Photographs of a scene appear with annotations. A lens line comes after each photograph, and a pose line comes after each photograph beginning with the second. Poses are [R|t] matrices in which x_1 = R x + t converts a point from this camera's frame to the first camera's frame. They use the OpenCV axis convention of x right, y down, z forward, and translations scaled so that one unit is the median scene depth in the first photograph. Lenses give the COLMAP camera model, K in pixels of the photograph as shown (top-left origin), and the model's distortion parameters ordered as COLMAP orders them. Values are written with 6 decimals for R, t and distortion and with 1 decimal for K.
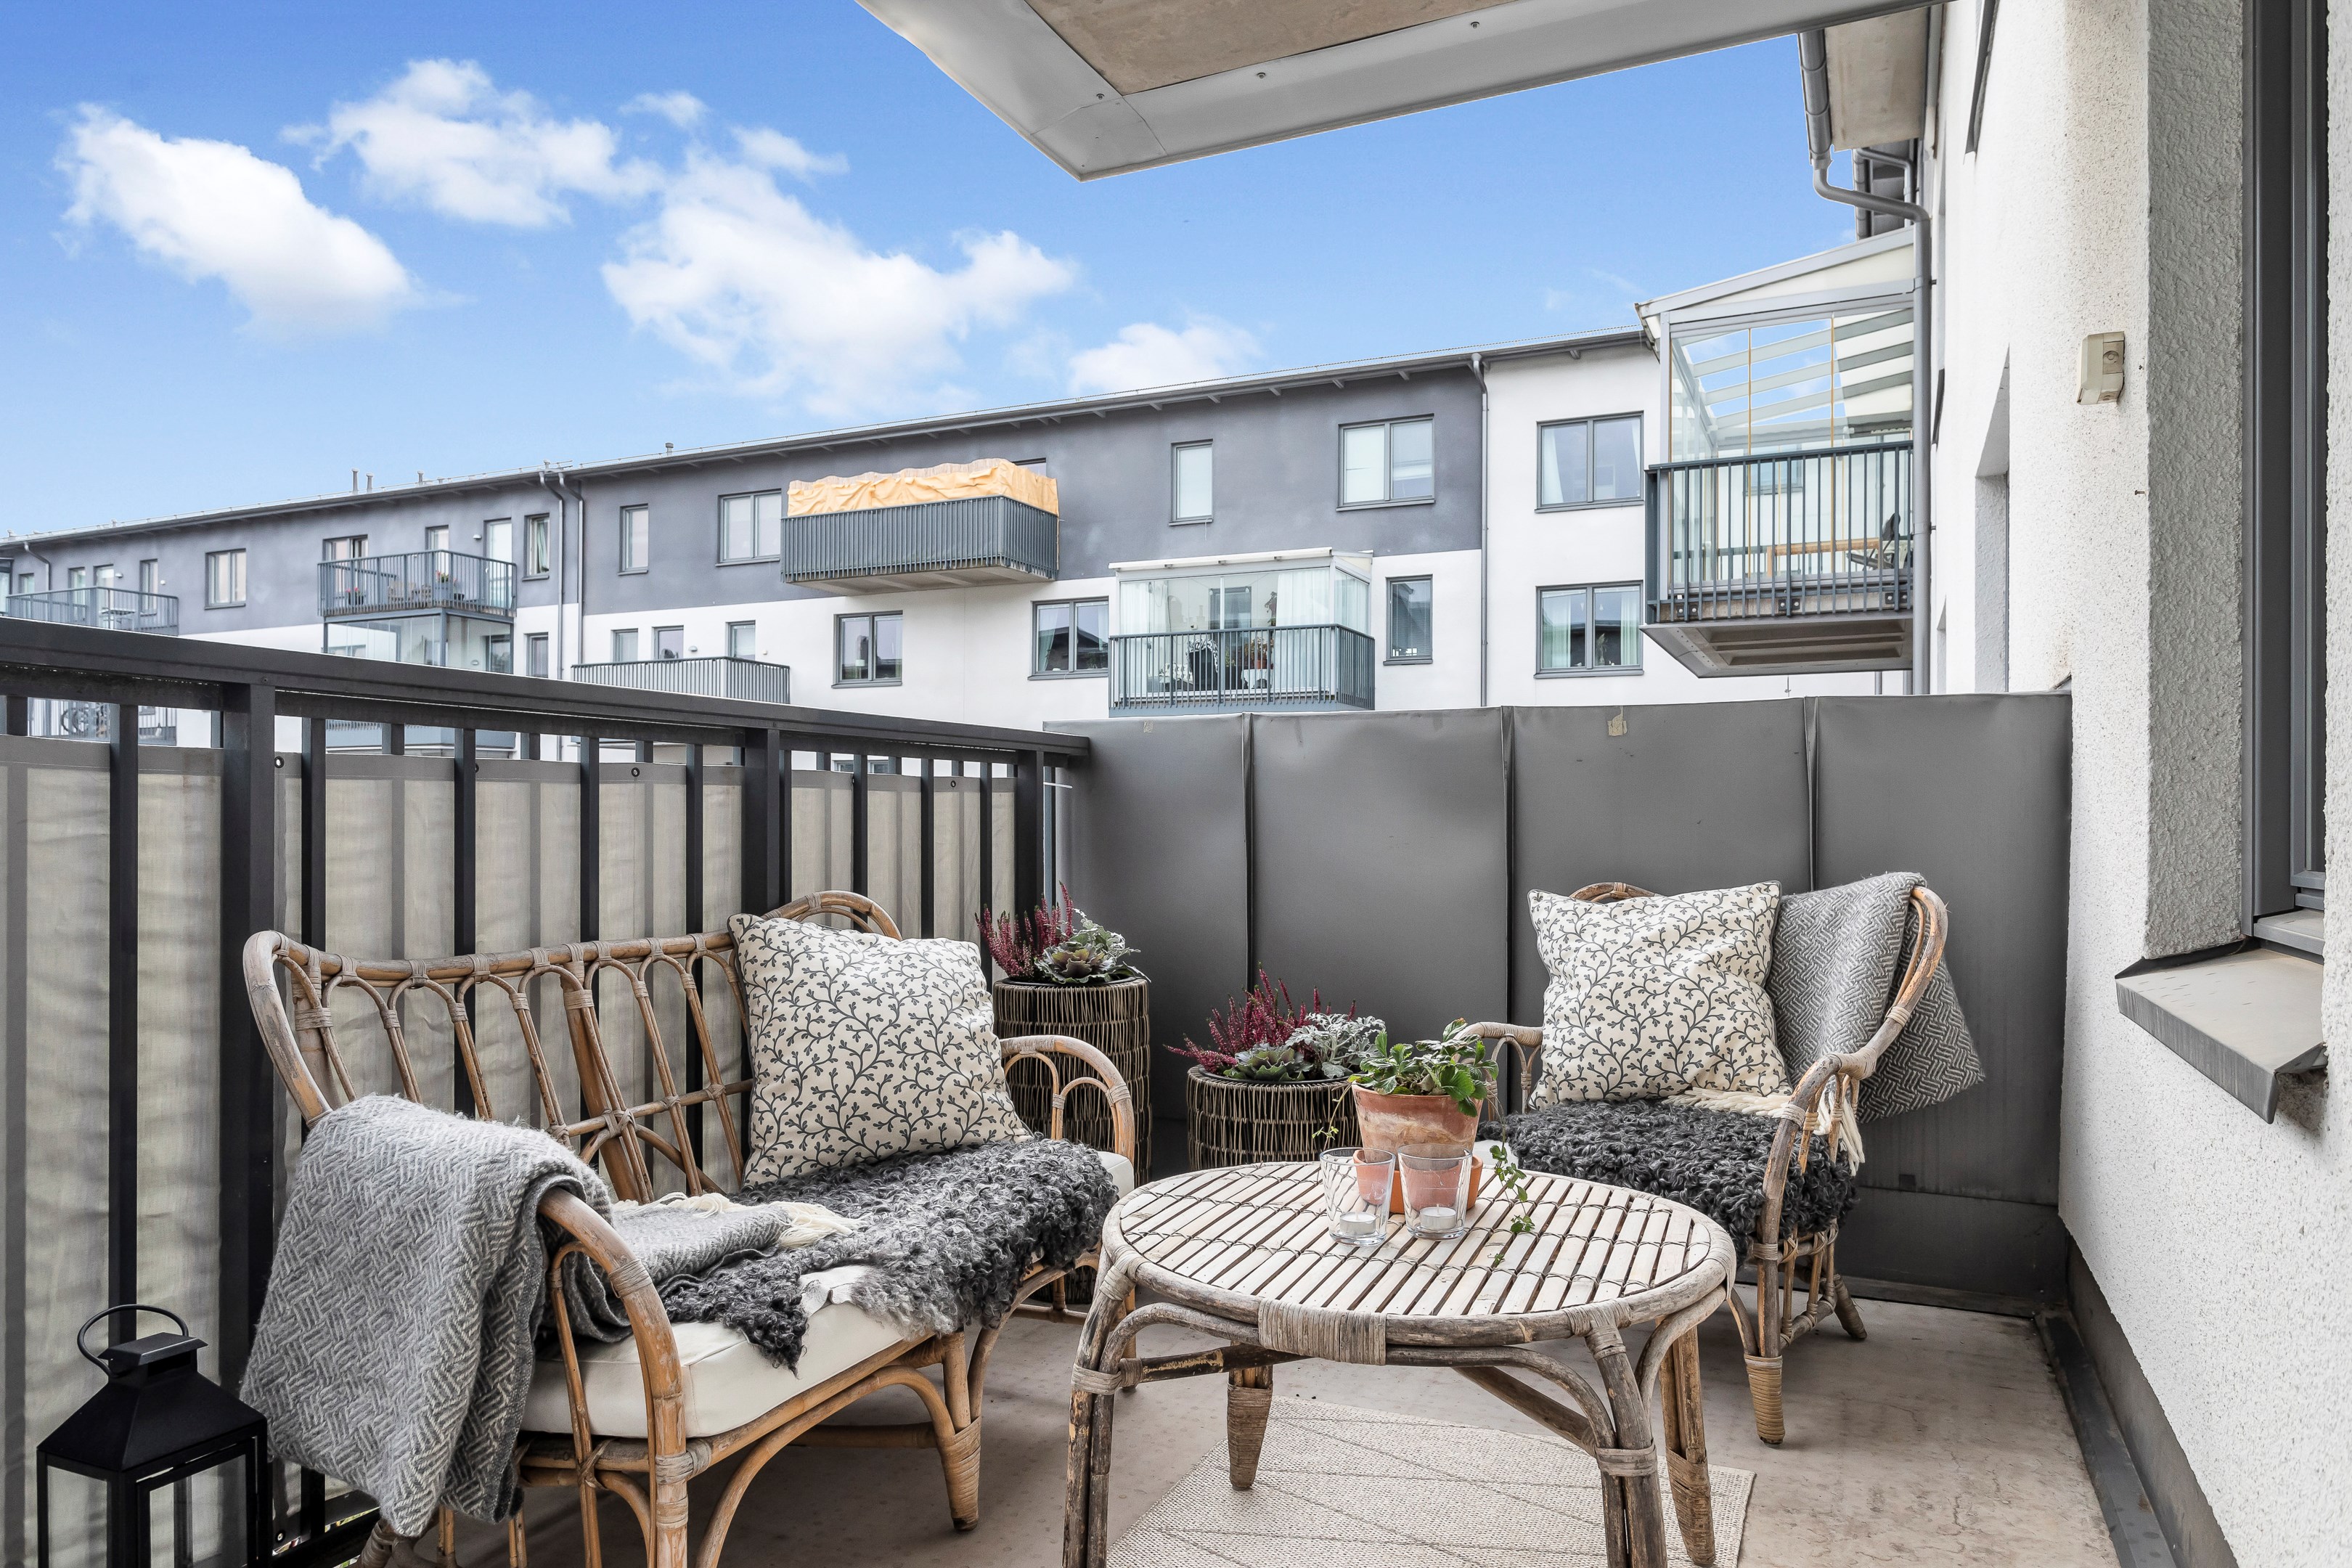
lens RADIAL K [[1505.9, 0, 1176.0], [0, 1505.9, 784.0], [0, 0, 1]] dist [-0.021208, 0.038177]
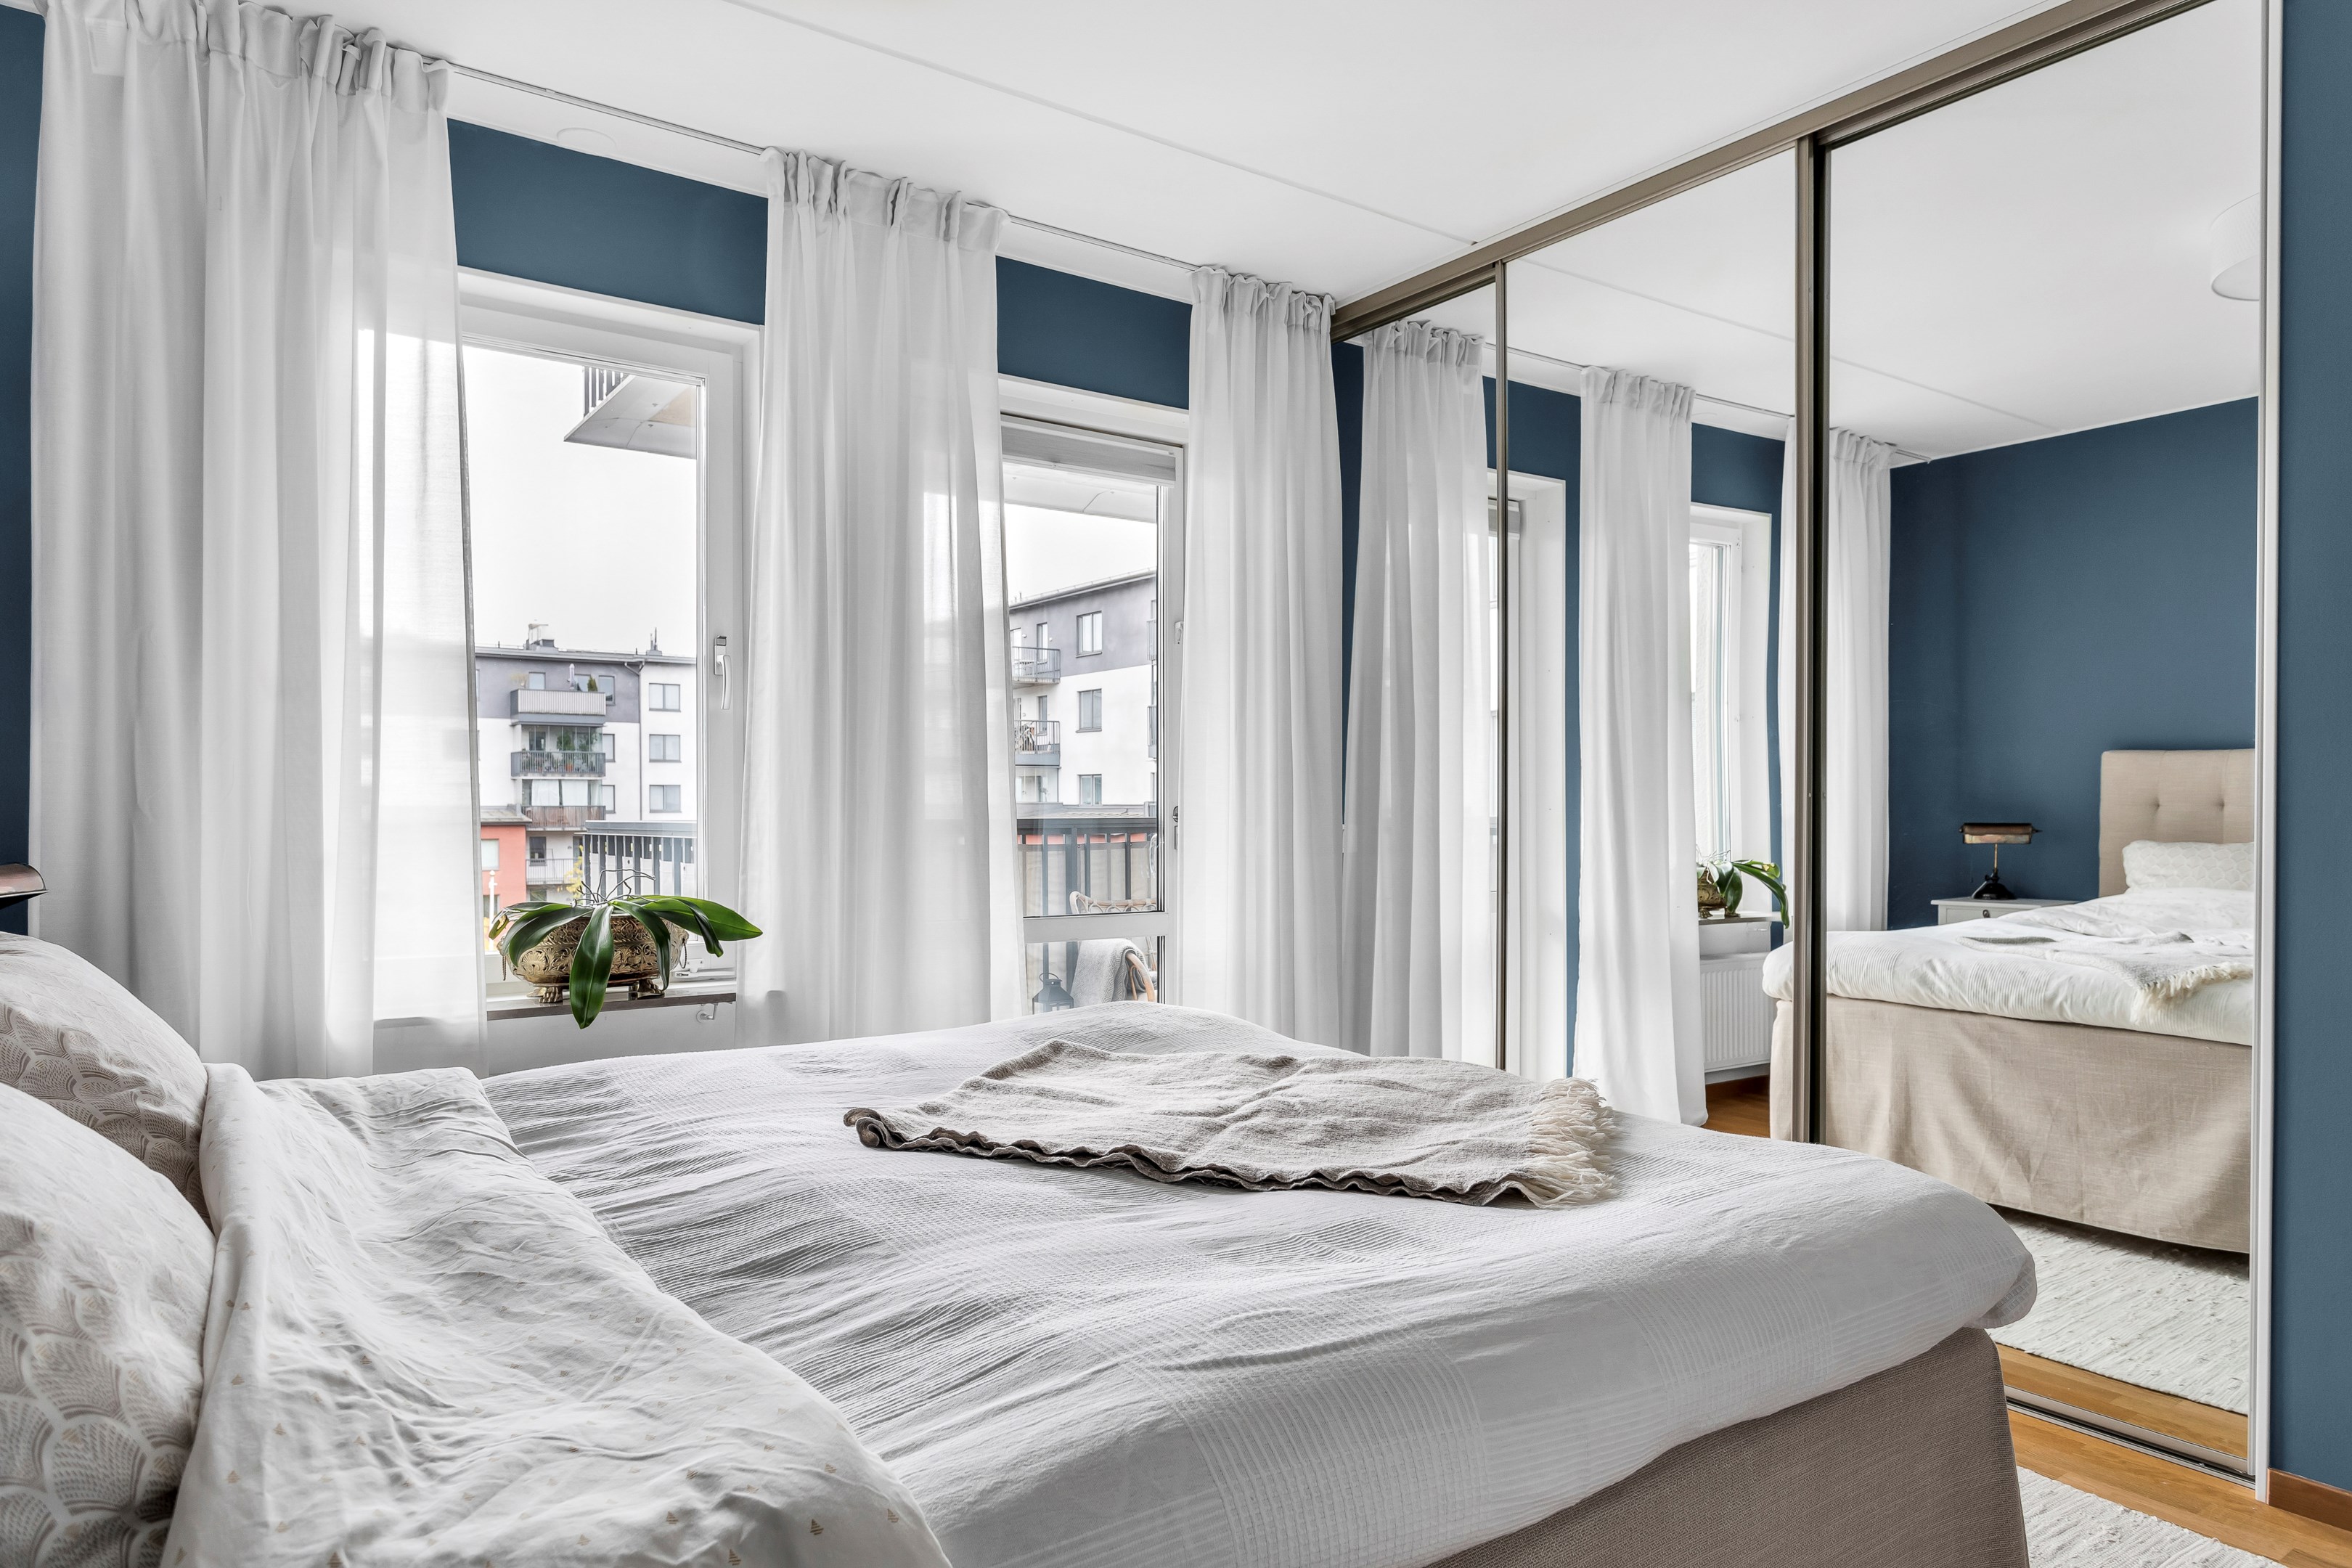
lens RADIAL K [[1505.9, 0, 1176.0], [0, 1505.9, 784.0], [0, 0, 1]] dist [-0.021208, 0.038177]
pose [[0.872926, -0.001970, -0.487848, 1.403450], [0.006332, 0.999953, 0.007292, -0.189889], [0.487811, -0.009454, 0.872898, -2.093727]]
